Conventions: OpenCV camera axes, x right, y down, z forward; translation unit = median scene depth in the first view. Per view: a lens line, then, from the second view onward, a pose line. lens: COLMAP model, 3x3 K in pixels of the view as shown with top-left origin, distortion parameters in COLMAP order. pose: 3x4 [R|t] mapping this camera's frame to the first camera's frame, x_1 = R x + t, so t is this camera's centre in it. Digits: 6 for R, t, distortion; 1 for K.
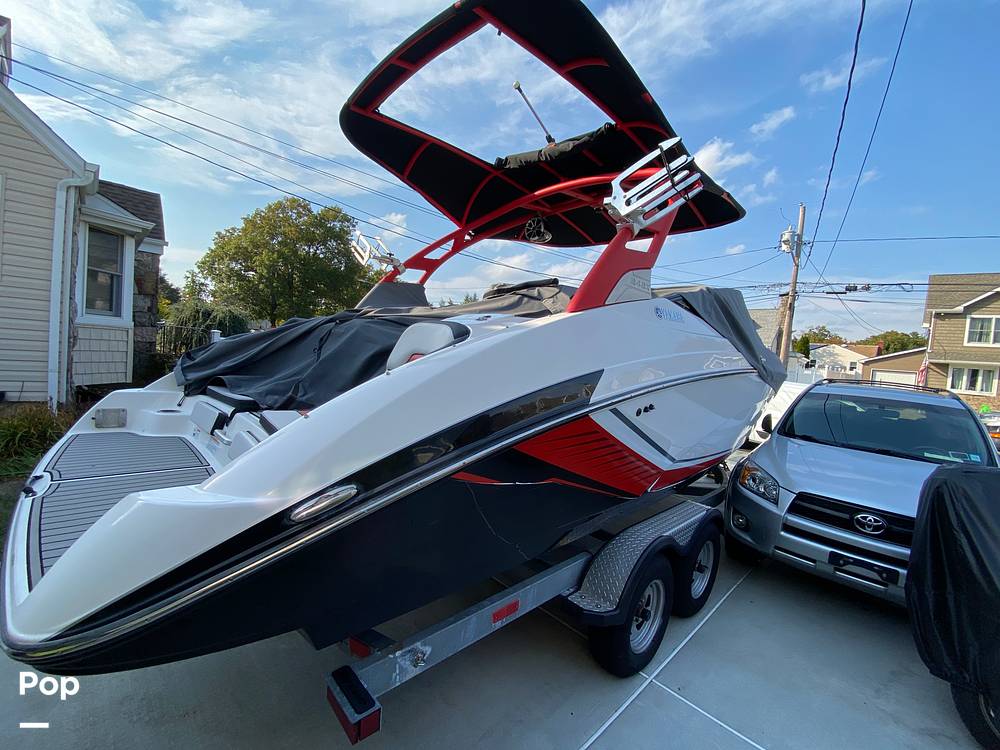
lens RADIAL K [[409.4, 0, 501.8], [0, 409.4, 378.0], [0, 0, 1]] dist [0.026264, -0.021188]
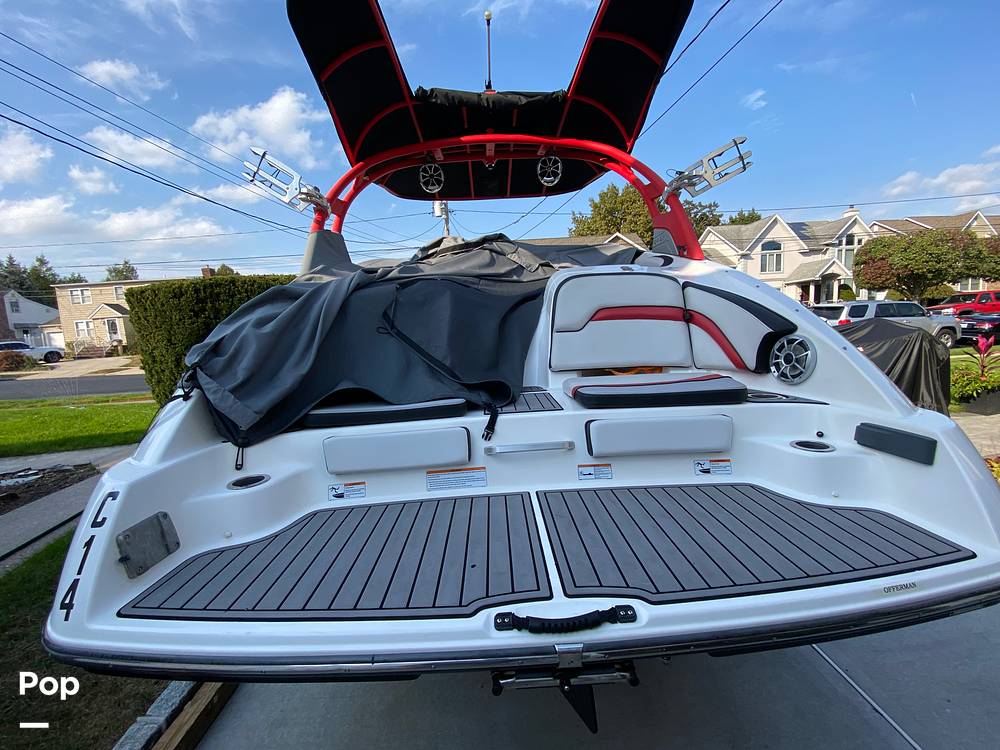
lens RADIAL K [[407.7, 0, 502.8], [0, 407.7, 379.2], [0, 0, 1]] dist [0.025167, -0.021061]
pose [[0.645142, -0.231602, 0.728115, -0.137221], [0.159644, 0.972779, 0.167975, -0.011209], [-0.747198, 0.007872, 0.664555, 0.062813]]
